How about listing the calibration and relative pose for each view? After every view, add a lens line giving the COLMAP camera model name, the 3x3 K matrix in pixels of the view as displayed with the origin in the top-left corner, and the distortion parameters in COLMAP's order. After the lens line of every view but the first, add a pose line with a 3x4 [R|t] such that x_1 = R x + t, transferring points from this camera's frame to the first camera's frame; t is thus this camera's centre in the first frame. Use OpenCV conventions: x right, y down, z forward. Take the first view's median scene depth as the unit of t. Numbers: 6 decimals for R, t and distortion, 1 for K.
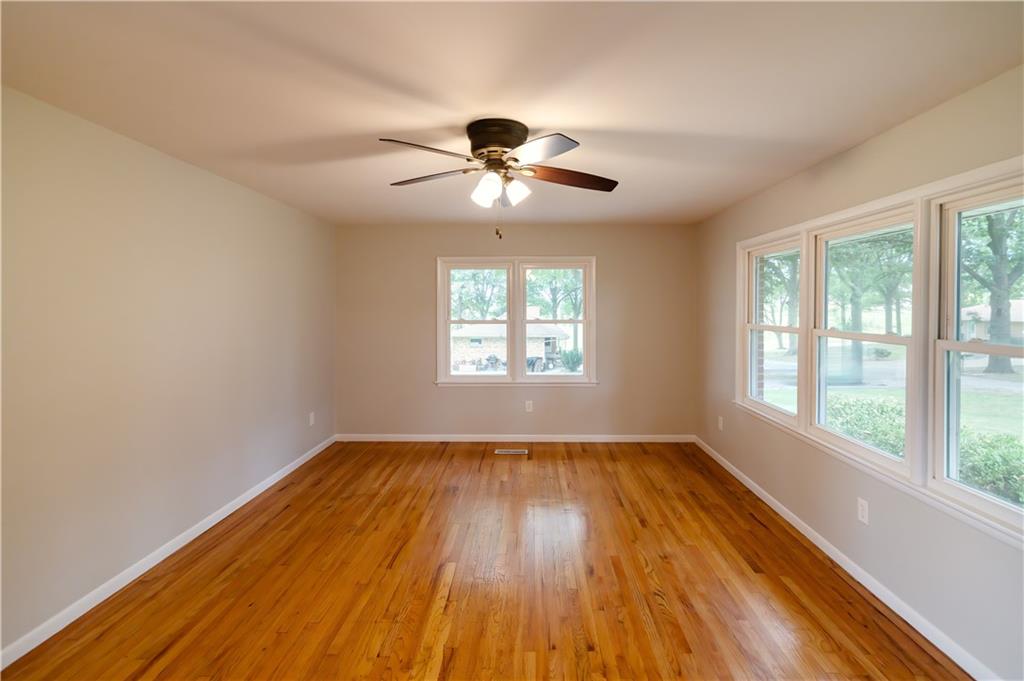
lens RADIAL K [[471.2, 0, 532.0], [0, 471.2, 311.1], [0, 0, 1]] dist [0.011882, -0.000634]
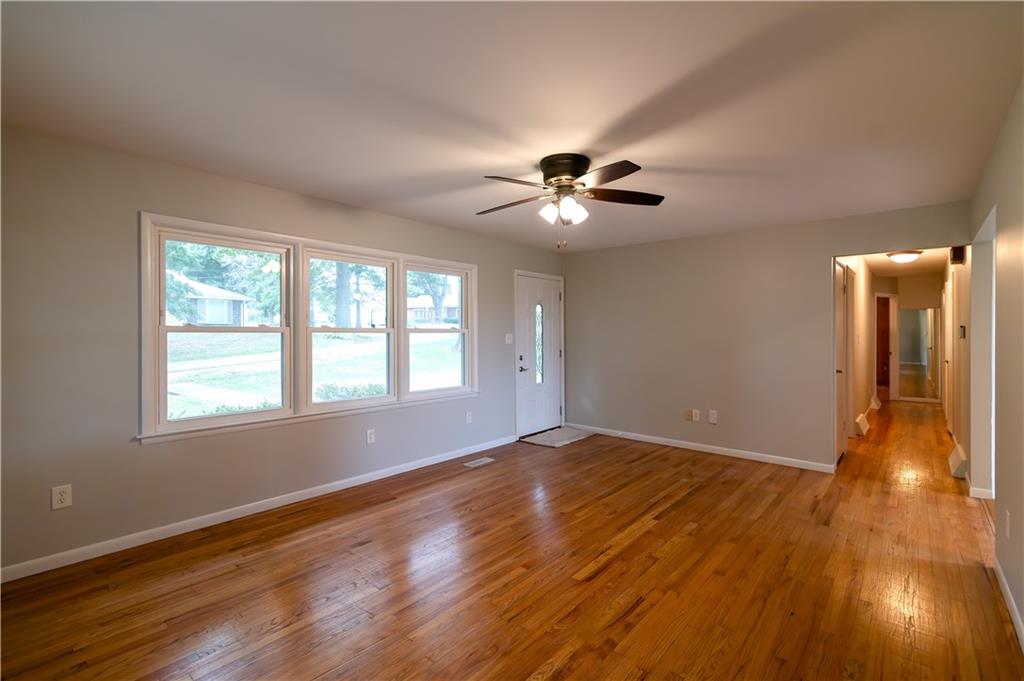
lens RADIAL K [[435.1, 0, 507.9], [0, 435.1, 325.9], [0, 0, 1]] dist [-0.001854, -0.000290]
pose [[-0.731031, -0.004031, 0.682332, -0.501160], [0.002530, 0.999960, 0.008617, 0.020480], [-0.682340, 0.008026, -0.730991, 1.314724]]
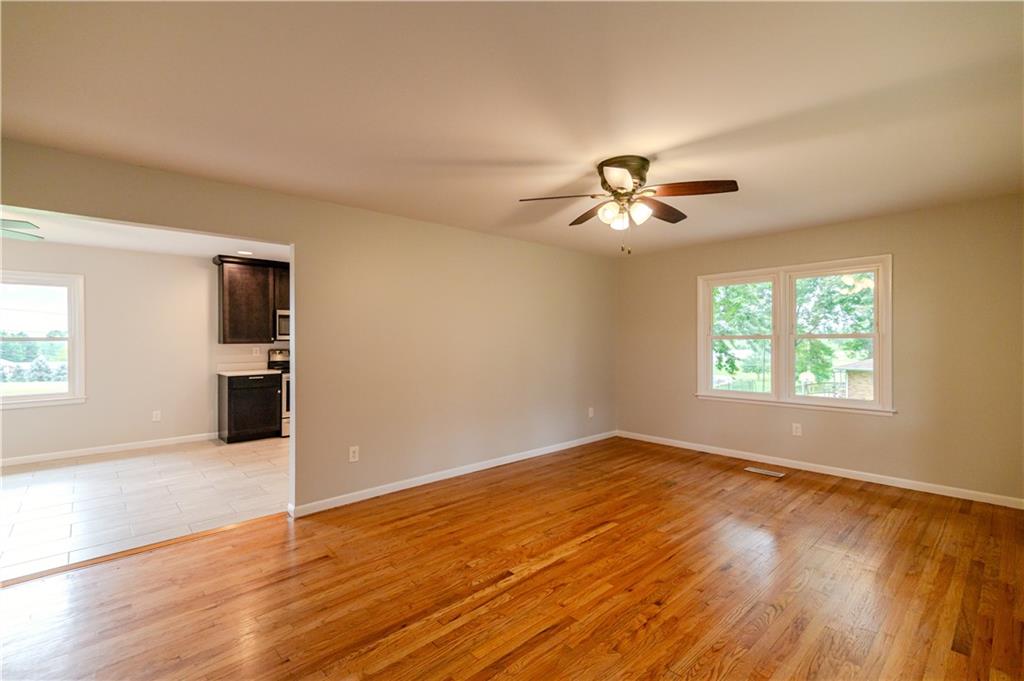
lens RADIAL K [[471.0, 0, 526.6], [0, 471.0, 339.5], [0, 0, 1]] dist [0.013979, -0.003652]
pose [[0.684087, -0.008900, -0.729346, 0.436389], [0.002979, 0.999951, -0.009408, 0.051316], [0.729394, 0.004263, 0.684080, -0.005948]]
